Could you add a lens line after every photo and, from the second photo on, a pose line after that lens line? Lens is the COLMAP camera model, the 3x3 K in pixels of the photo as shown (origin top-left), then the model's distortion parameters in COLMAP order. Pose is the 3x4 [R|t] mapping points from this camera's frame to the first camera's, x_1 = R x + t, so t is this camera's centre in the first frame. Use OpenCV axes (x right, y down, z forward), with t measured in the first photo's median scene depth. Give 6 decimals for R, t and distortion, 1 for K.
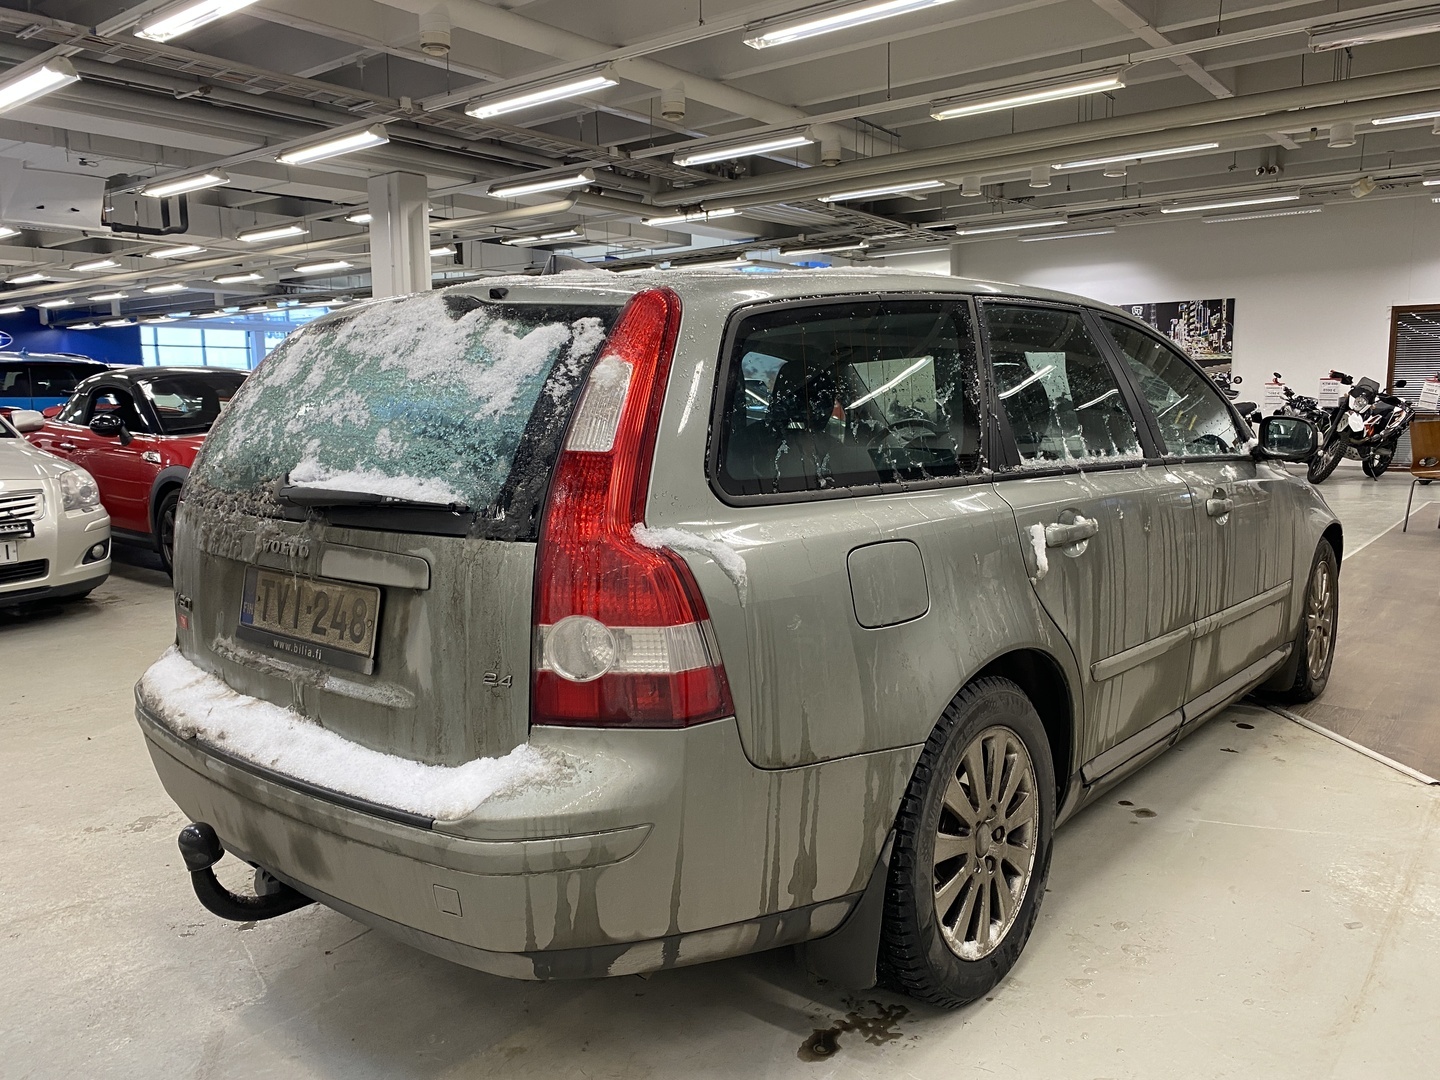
lens RADIAL K [[1102.4, 0, 720.0], [0, 1102.4, 540.0], [0, 0, 1]] dist [0.006900, 0.004689]
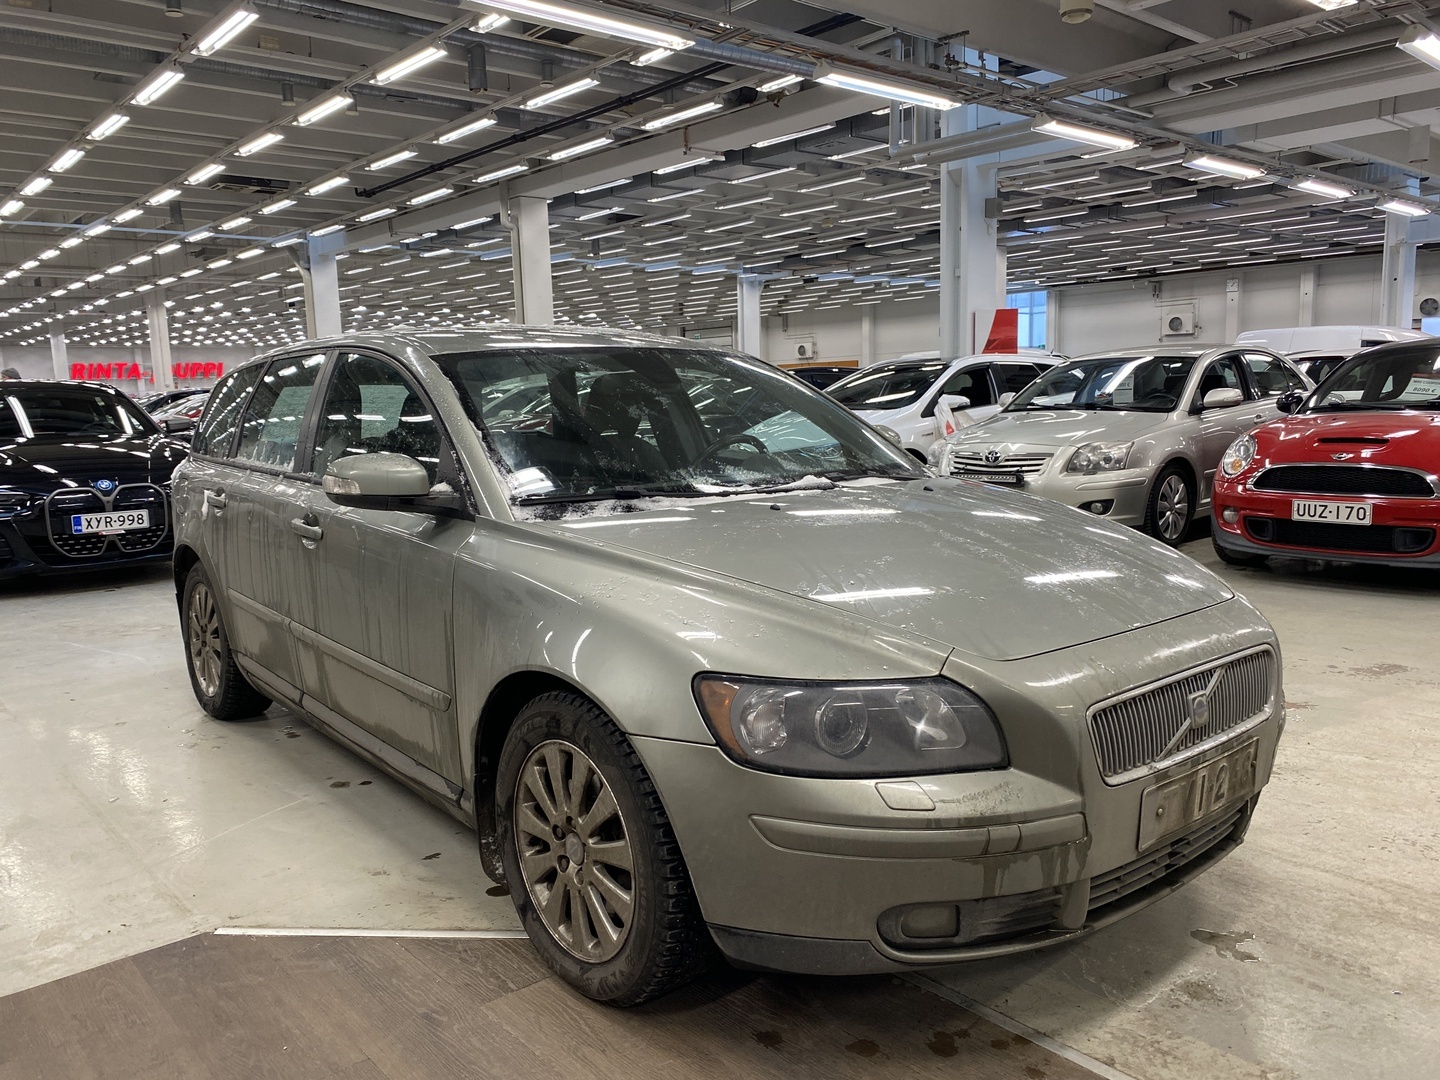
lens RADIAL K [[1102.4, 0, 720.0], [0, 1102.4, 540.0], [0, 0, 1]] dist [0.006900, 0.004689]
pose [[-0.176624, 0.153408, -0.972250, 1.365140], [-0.104413, 0.979286, 0.173486, -0.239404], [0.978725, 0.132158, -0.156948, 1.499752]]
